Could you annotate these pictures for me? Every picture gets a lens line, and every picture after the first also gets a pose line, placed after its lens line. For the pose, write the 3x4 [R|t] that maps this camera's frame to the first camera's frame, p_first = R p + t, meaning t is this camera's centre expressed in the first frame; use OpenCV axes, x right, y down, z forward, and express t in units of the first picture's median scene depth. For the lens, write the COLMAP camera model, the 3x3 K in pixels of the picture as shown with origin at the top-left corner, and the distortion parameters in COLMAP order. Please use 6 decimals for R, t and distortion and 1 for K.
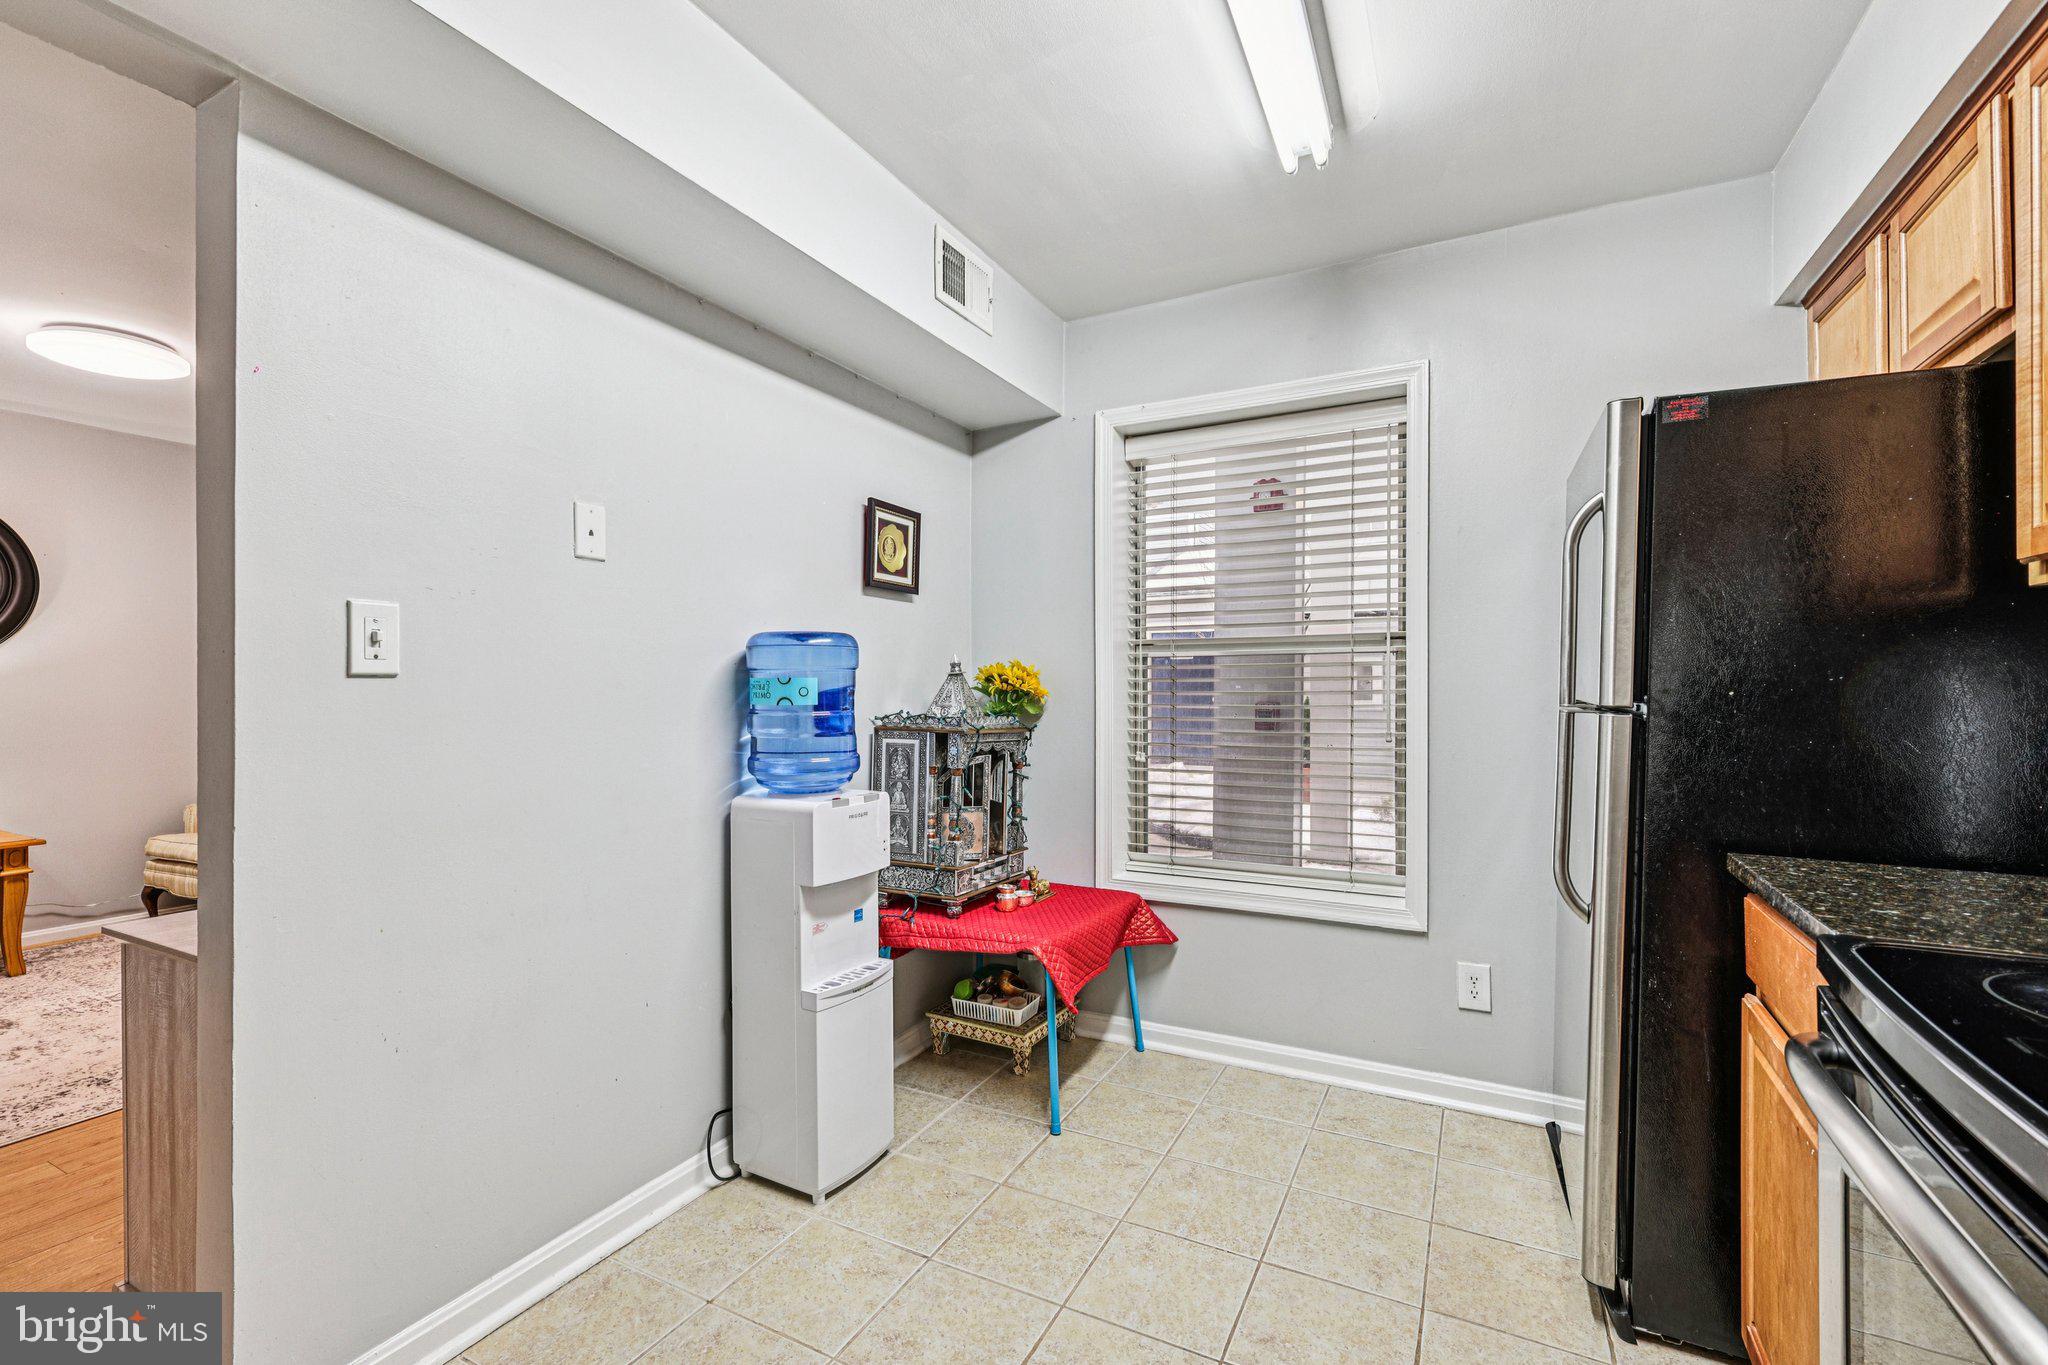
lens RADIAL K [[913.8, 0, 1010.2], [0, 913.8, 696.2], [0, 0, 1]] dist [0.003762, 0.000016]
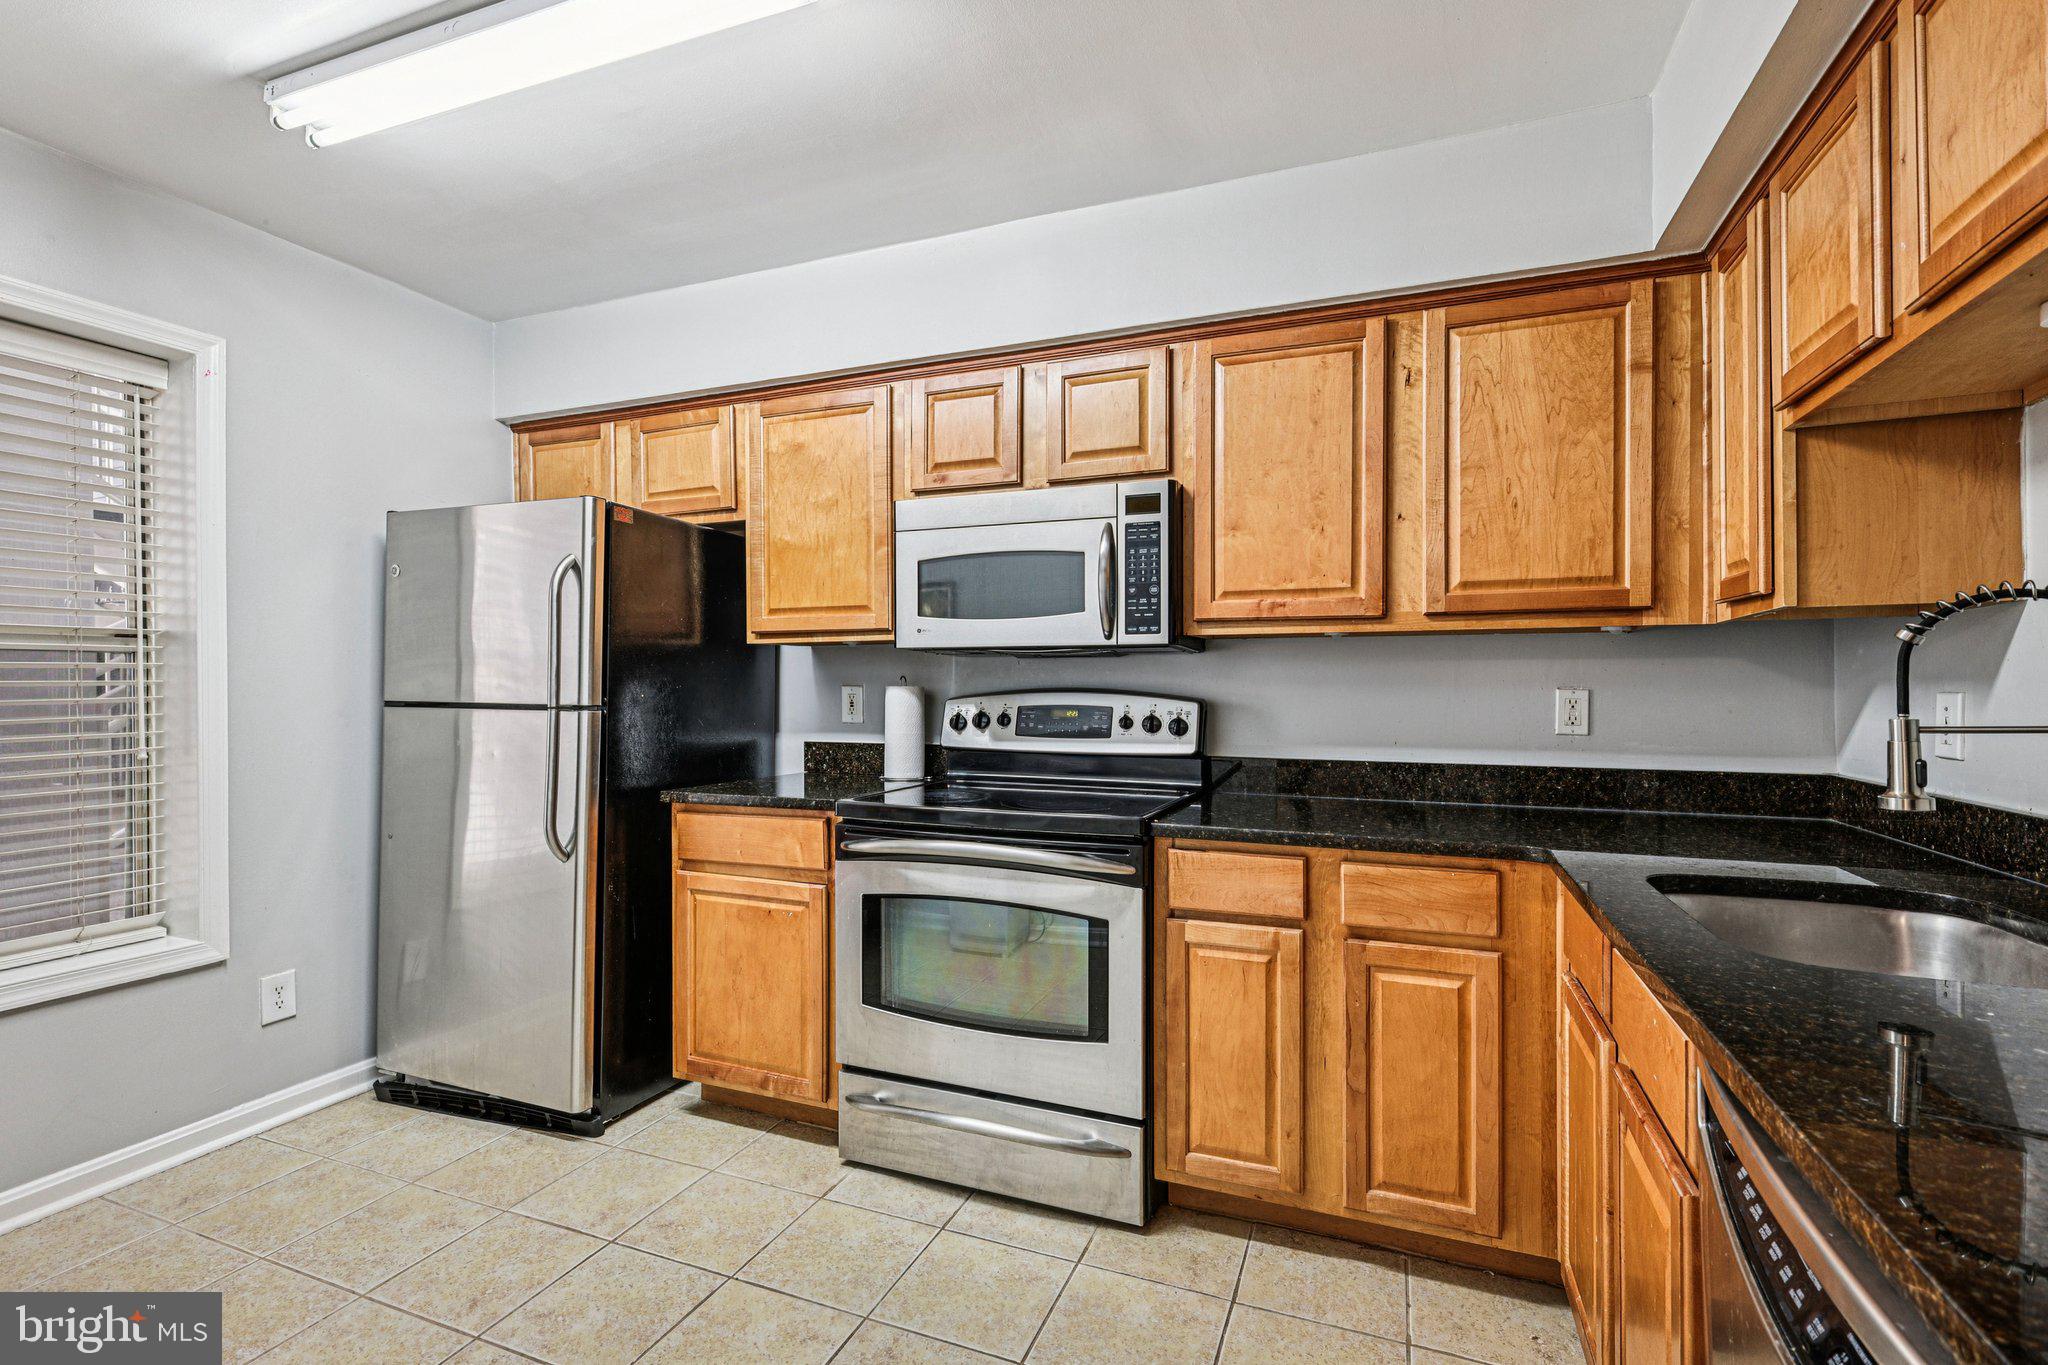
lens RADIAL K [[913.8, 0, 1036.1], [0, 913.8, 681.7], [0, 0, 1]] dist [0.003762, 0.000016]
pose [[-0.100467, 0.004616, 0.994930, -0.721387], [0.011659, 0.999926, -0.003462, -0.011402], [-0.994872, 0.011252, -0.100514, 0.367298]]
